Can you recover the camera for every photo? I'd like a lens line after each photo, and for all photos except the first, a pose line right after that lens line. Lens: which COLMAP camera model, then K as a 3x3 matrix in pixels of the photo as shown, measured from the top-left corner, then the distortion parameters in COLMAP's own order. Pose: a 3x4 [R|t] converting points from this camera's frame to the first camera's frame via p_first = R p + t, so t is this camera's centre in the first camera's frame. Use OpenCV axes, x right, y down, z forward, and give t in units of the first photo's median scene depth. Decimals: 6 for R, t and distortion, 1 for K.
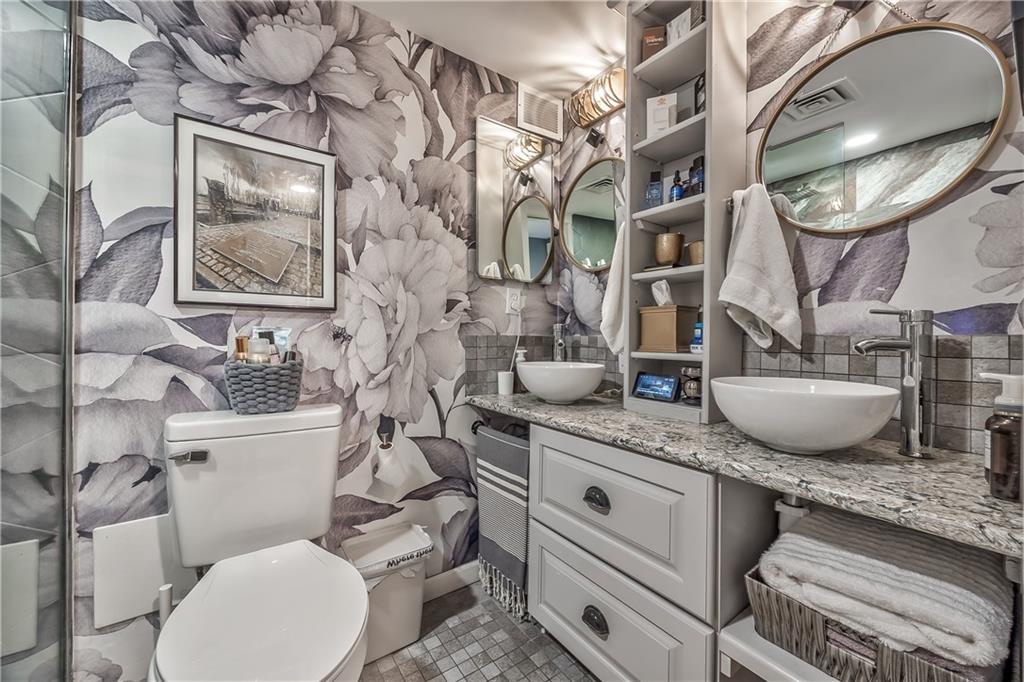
lens RADIAL K [[394.8, 0, 514.4], [0, 394.8, 337.6], [0, 0, 1]] dist [-0.002935, 0.000591]
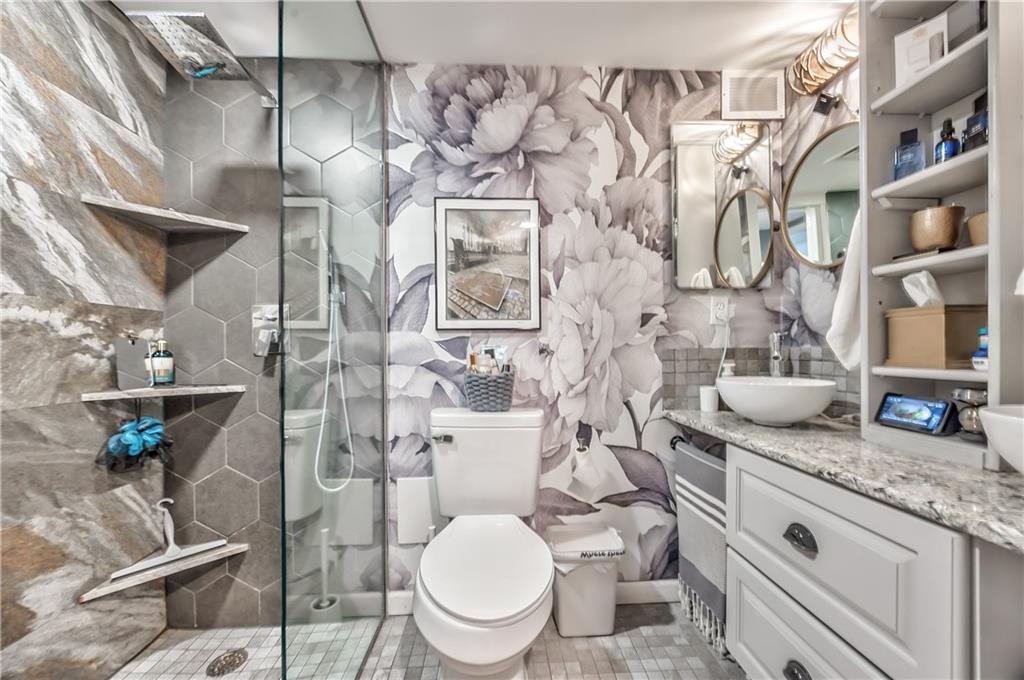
lens RADIAL K [[394.8, 0, 508.8], [0, 394.8, 347.9], [0, 0, 1]] dist [-0.002935, 0.000591]
pose [[0.841753, -0.016627, -0.539606, 0.115509], [0.014363, 0.999862, -0.008402, -0.006299], [0.539671, -0.000678, 0.841876, -0.053462]]
